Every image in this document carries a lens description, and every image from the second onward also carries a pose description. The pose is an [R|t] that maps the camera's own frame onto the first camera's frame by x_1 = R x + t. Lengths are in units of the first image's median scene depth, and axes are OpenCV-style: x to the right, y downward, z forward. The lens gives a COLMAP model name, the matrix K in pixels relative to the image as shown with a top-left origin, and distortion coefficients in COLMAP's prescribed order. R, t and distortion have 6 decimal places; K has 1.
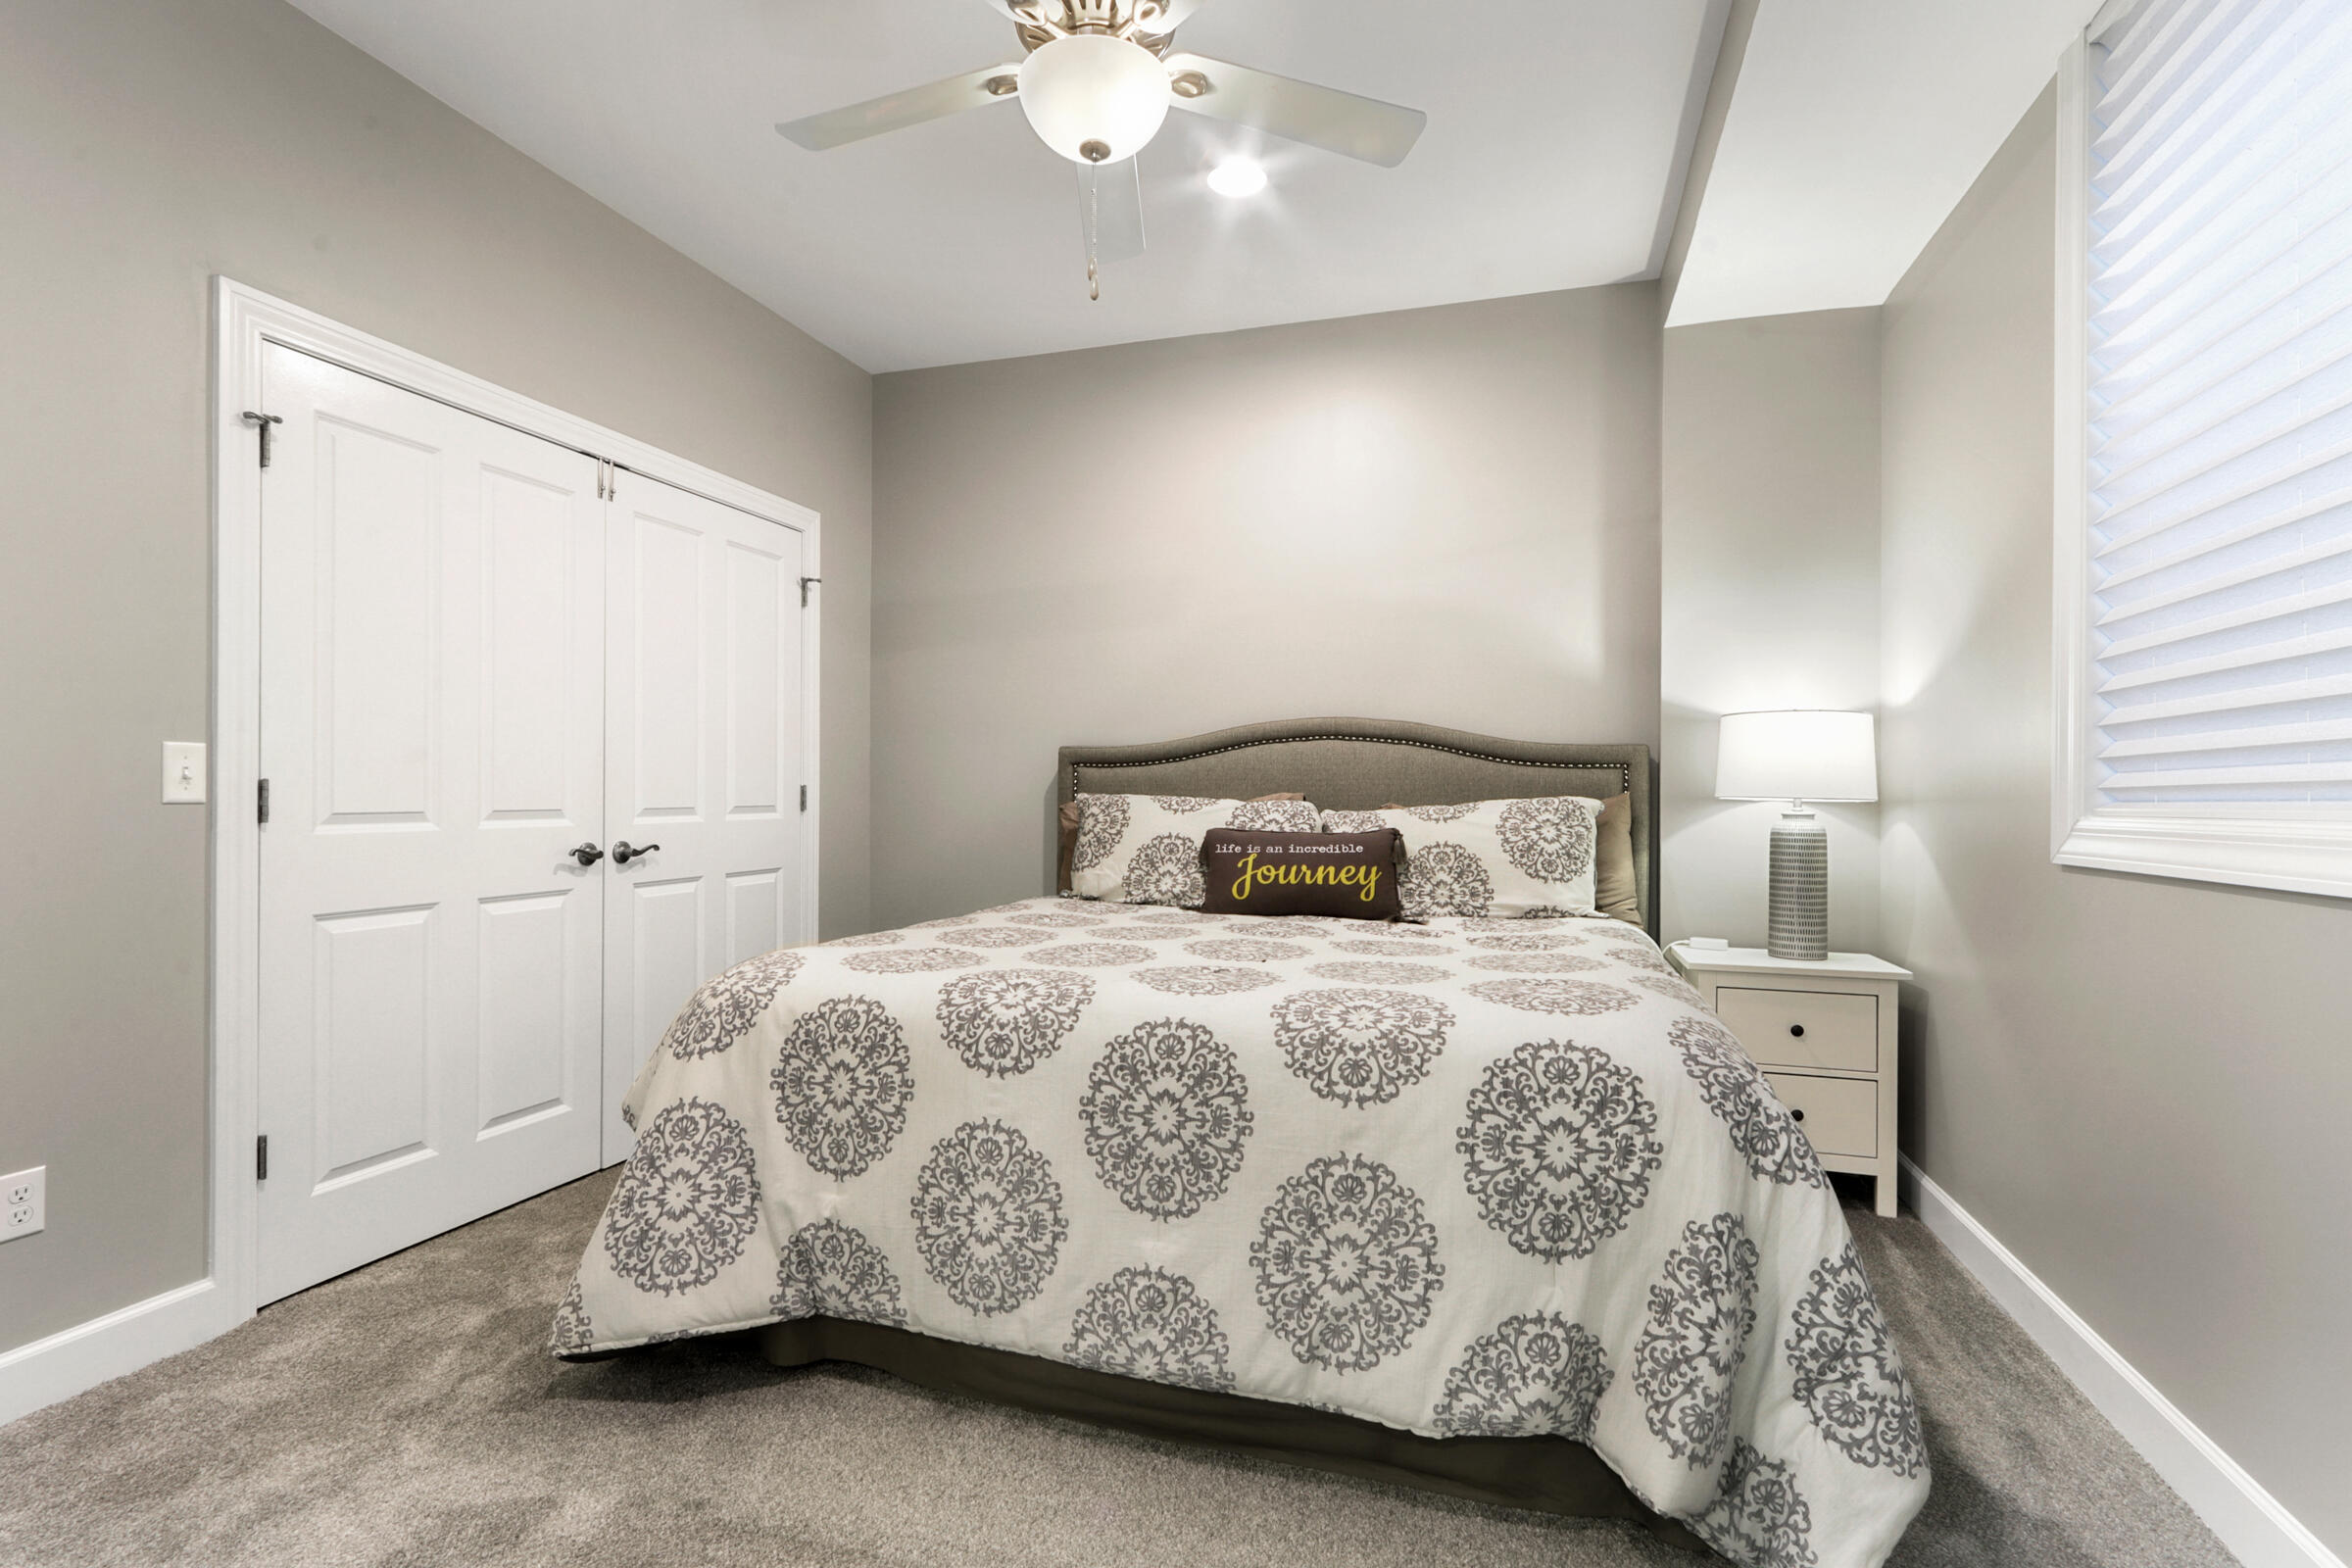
lens RADIAL K [[1119.7, 0, 1179.6], [0, 1119.7, 758.5], [0, 0, 1]] dist [0.000425, 0.000649]
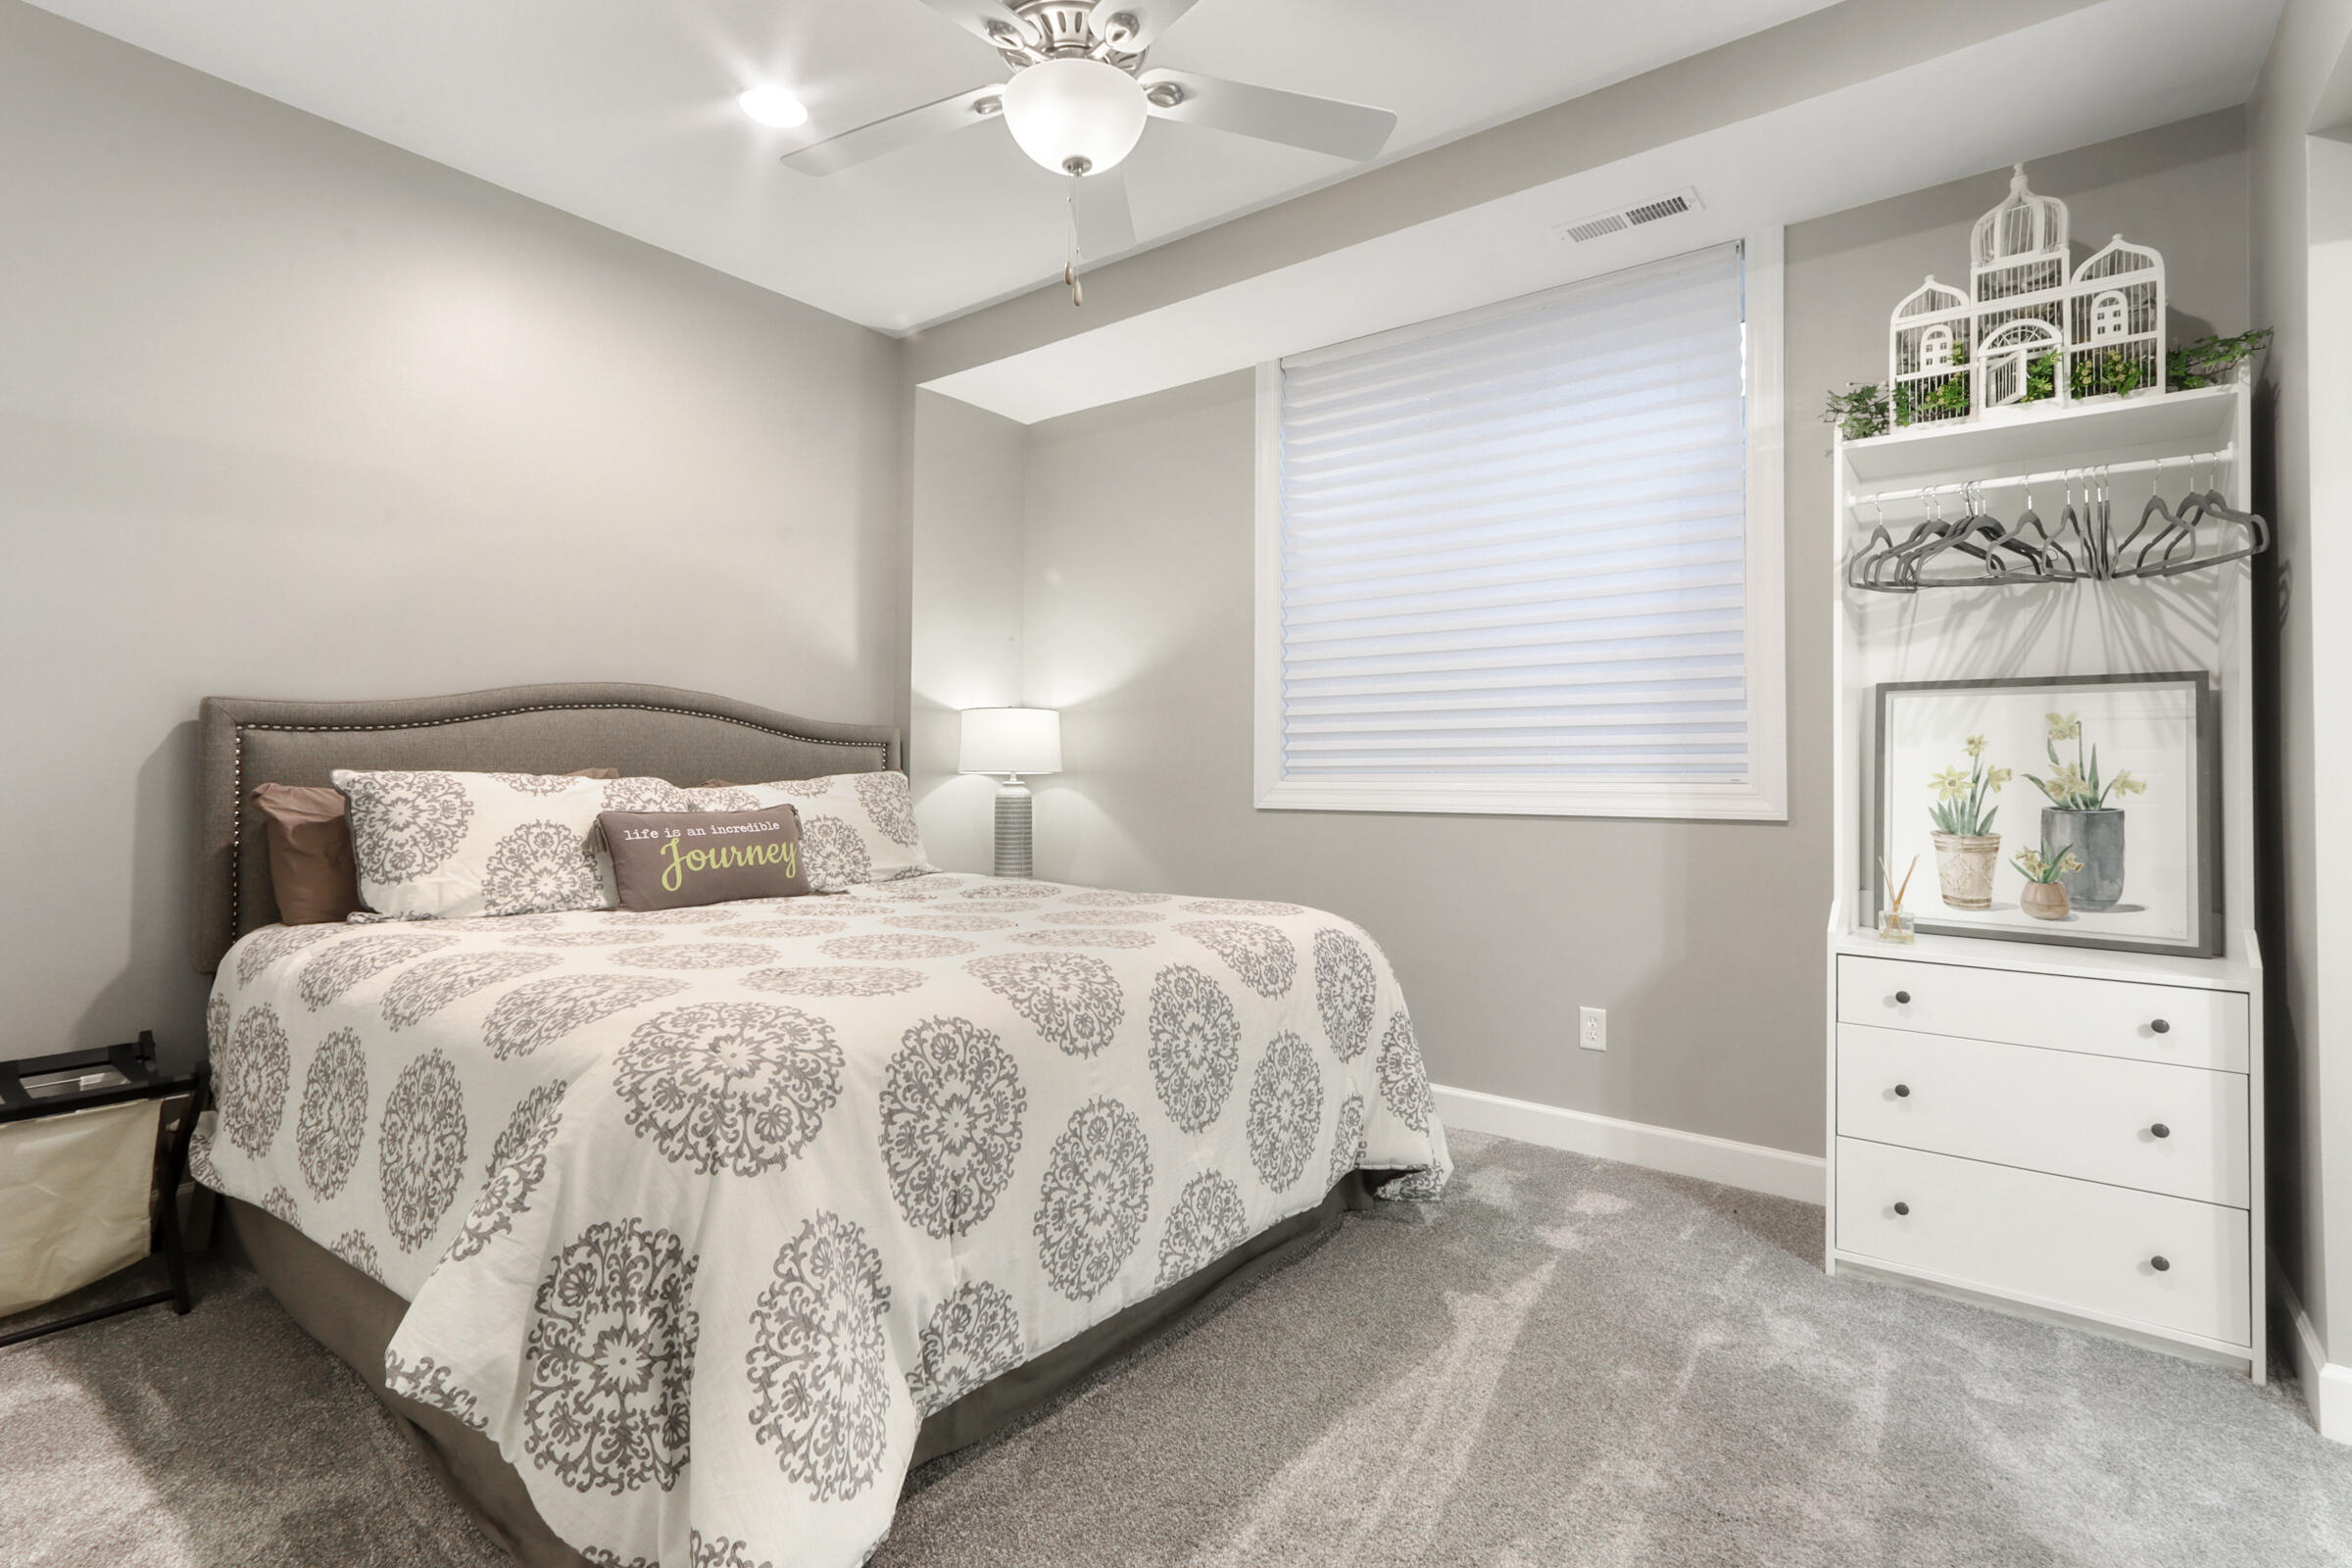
lens RADIAL K [[1091.1, 0, 1154.9], [0, 1091.1, 745.1], [0, 0, 1]] dist [0.000446, 0.000106]
pose [[0.362661, 0.018455, 0.931738, -0.615636], [-0.029752, 0.999524, -0.008217, 0.008149], [-0.931446, -0.024741, 0.363037, 0.351668]]
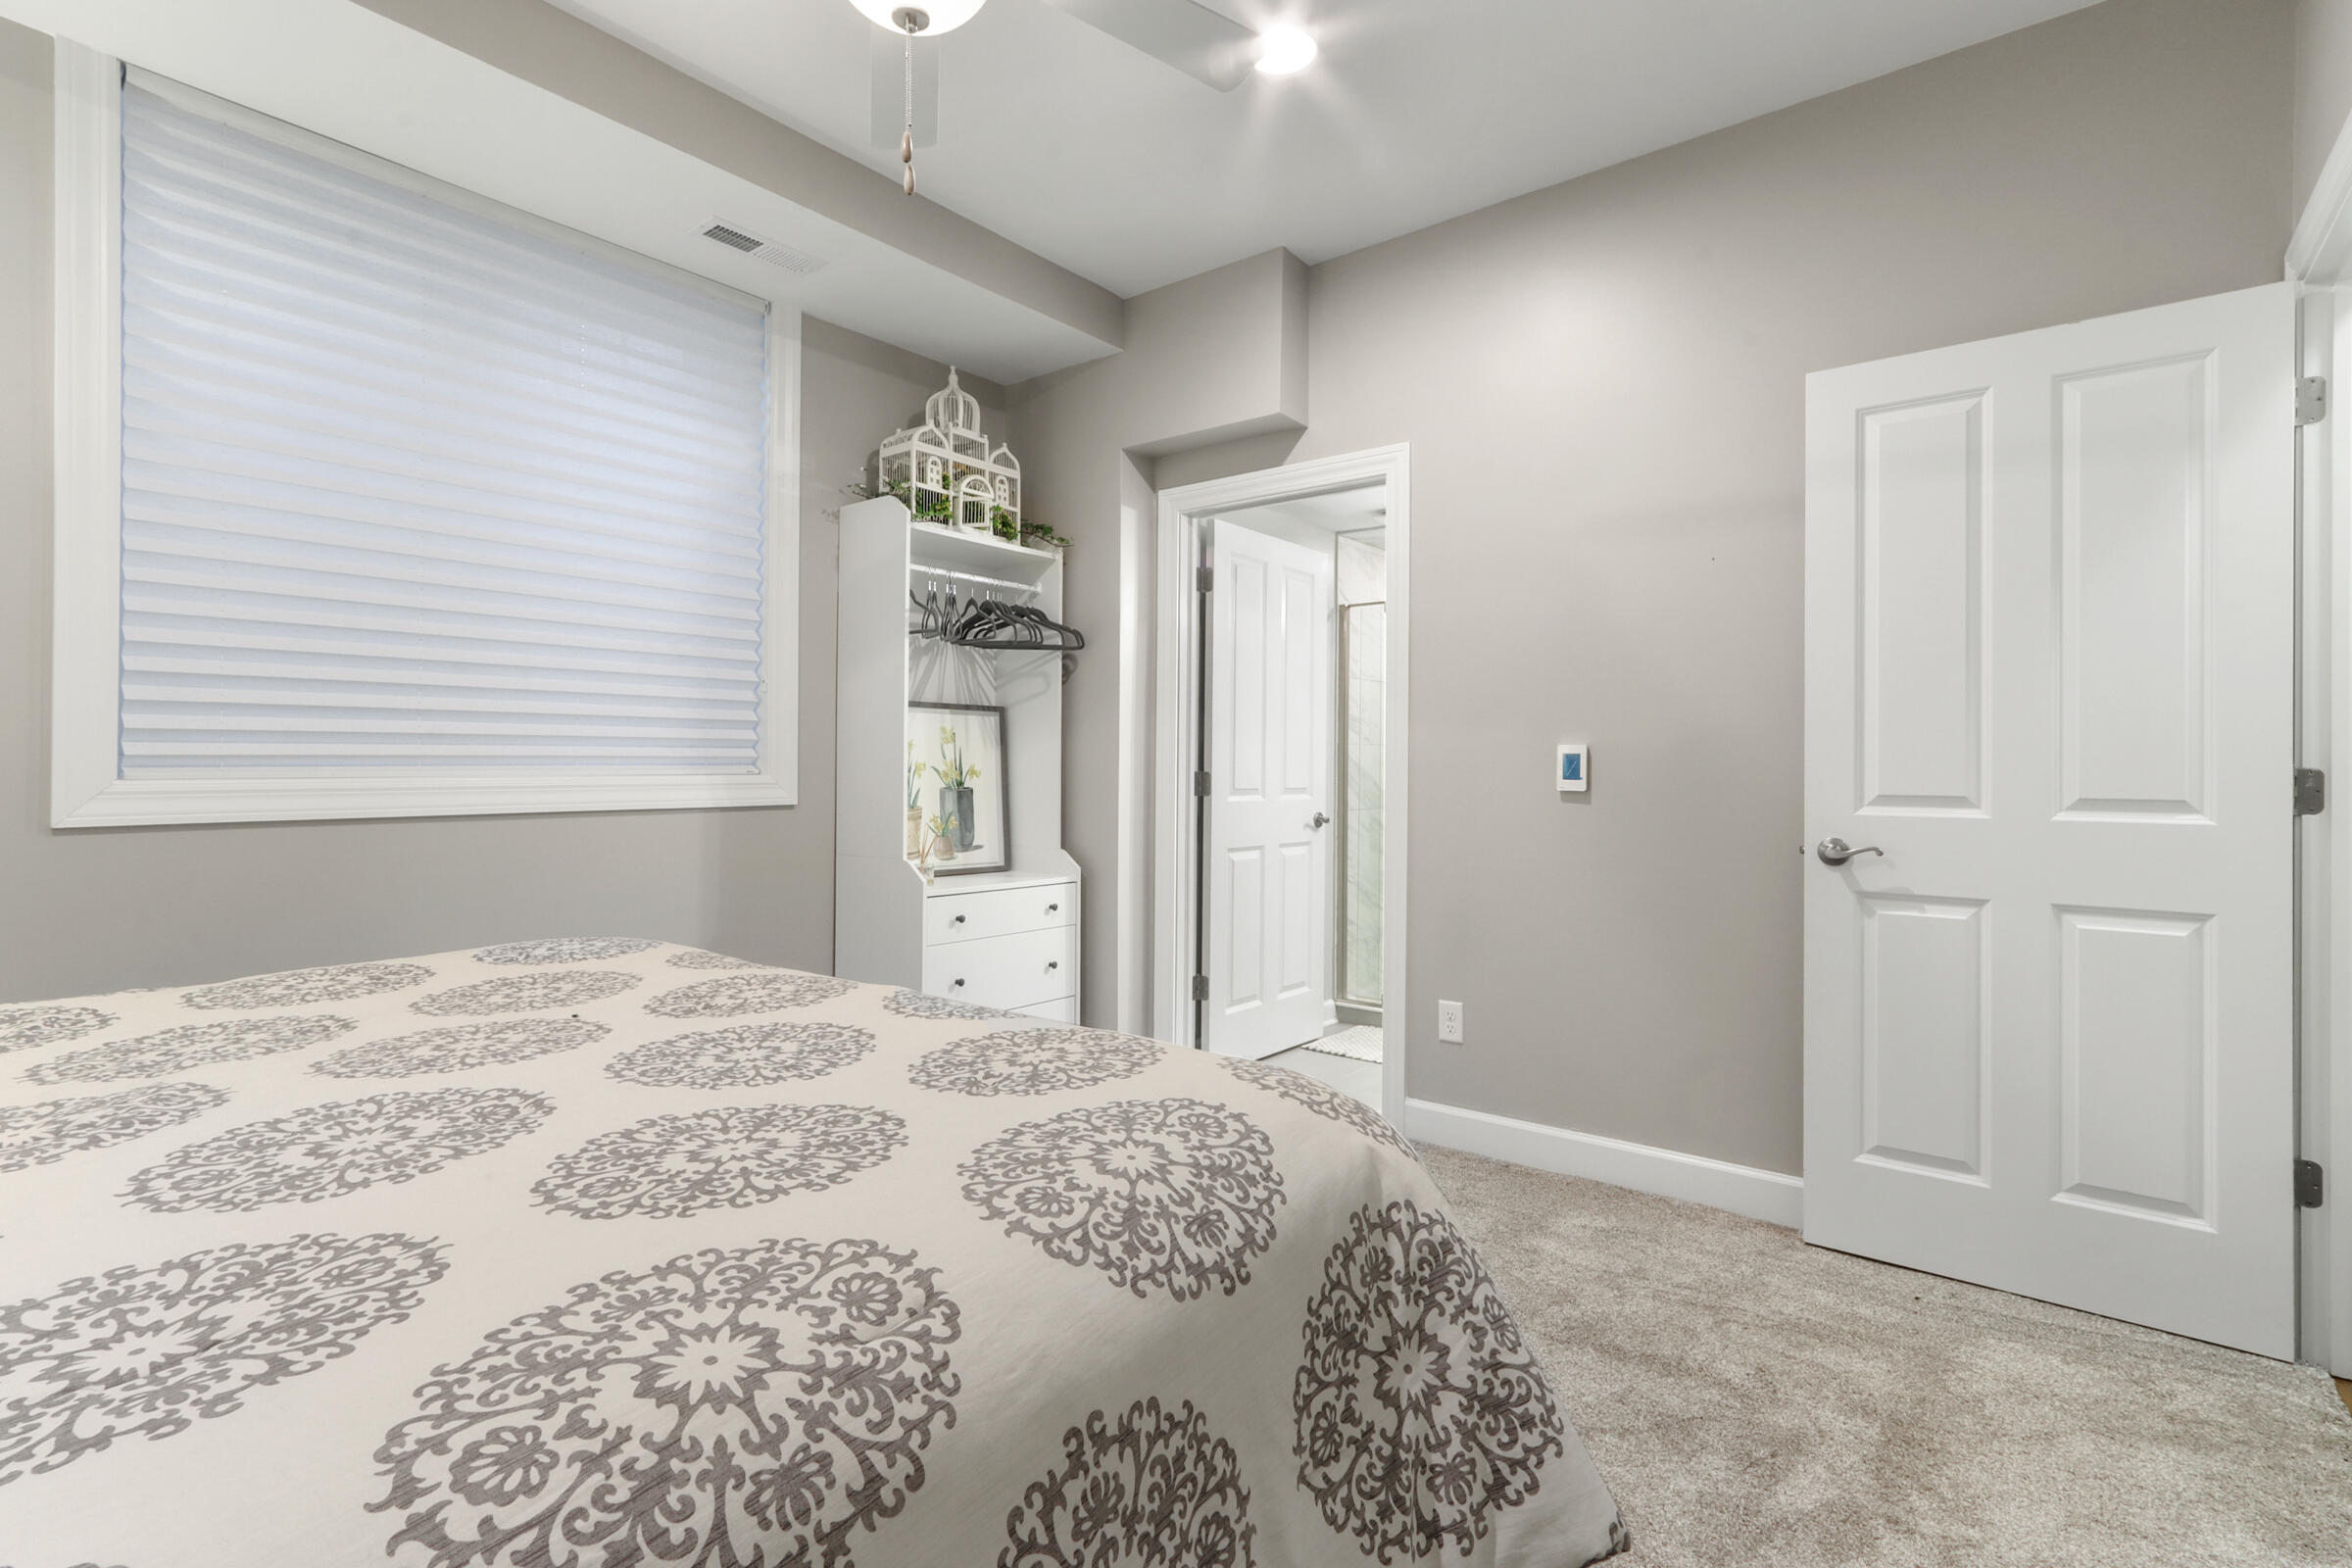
lens RADIAL K [[1119.7, 0, 1179.6], [0, 1119.7, 758.5], [0, 0, 1]] dist [0.000425, 0.000649]
pose [[-0.930596, -0.003009, 0.366036, -0.361405], [-0.017178, 0.999224, -0.035458, 0.033292], [-0.365645, -0.039285, -0.929925, 1.066259]]
